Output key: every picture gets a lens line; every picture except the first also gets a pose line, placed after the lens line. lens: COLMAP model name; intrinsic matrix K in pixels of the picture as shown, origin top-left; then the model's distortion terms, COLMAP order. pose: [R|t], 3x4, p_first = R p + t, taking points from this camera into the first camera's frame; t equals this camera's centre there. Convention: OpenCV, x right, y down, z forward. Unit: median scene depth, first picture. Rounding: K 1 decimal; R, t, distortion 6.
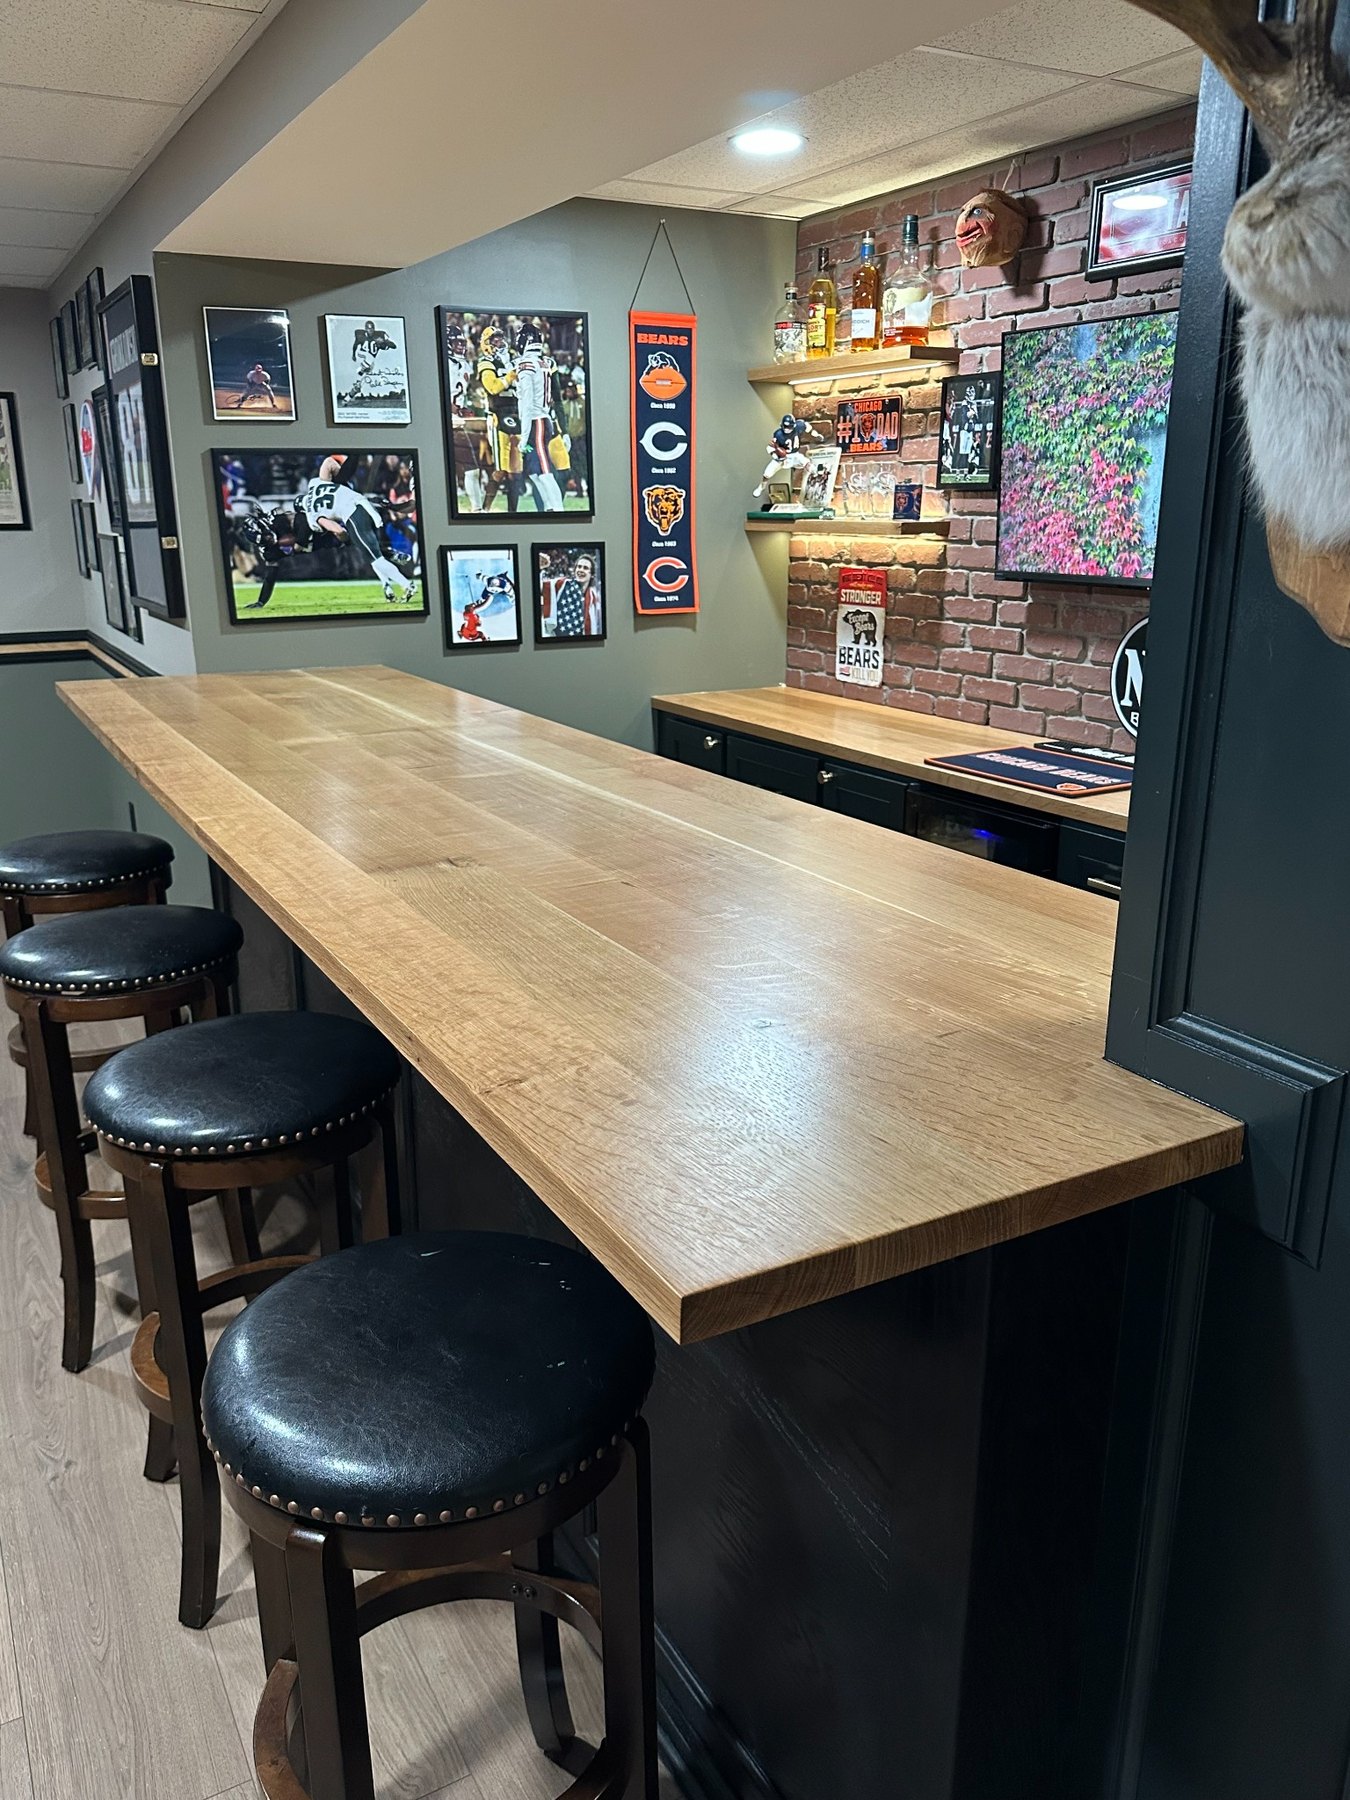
lens RADIAL K [[1358.0, 0, 666.4], [0, 1358.0, 925.5], [0, 0, 1]] dist [0.131233, -0.305344]
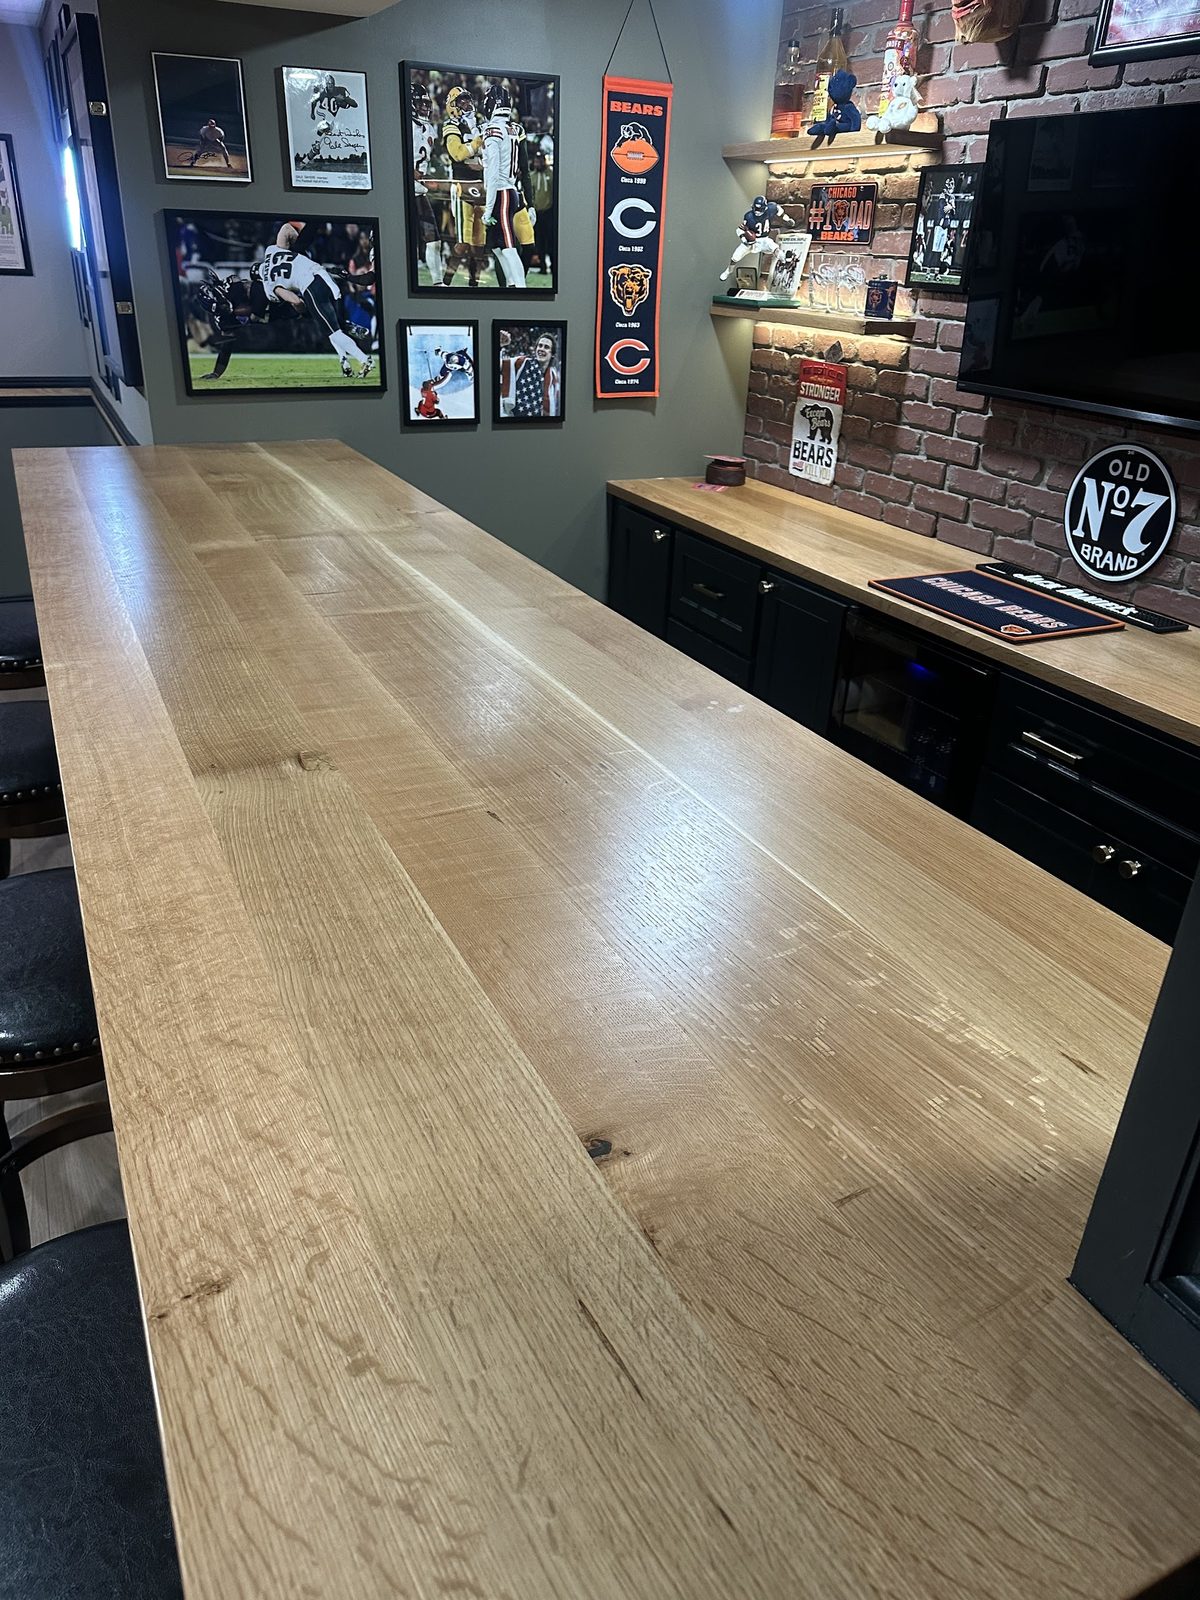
lens RADIAL K [[1137.3, 0, 600.4], [0, 1137.3, 813.7], [0, 0, 1]] dist [0.001260, -0.020654]
pose [[0.997758, 0.062005, -0.025187, 0.023796], [-0.057243, 0.985645, 0.158829, -0.063258], [0.034673, -0.157031, 0.986985, 0.135587]]
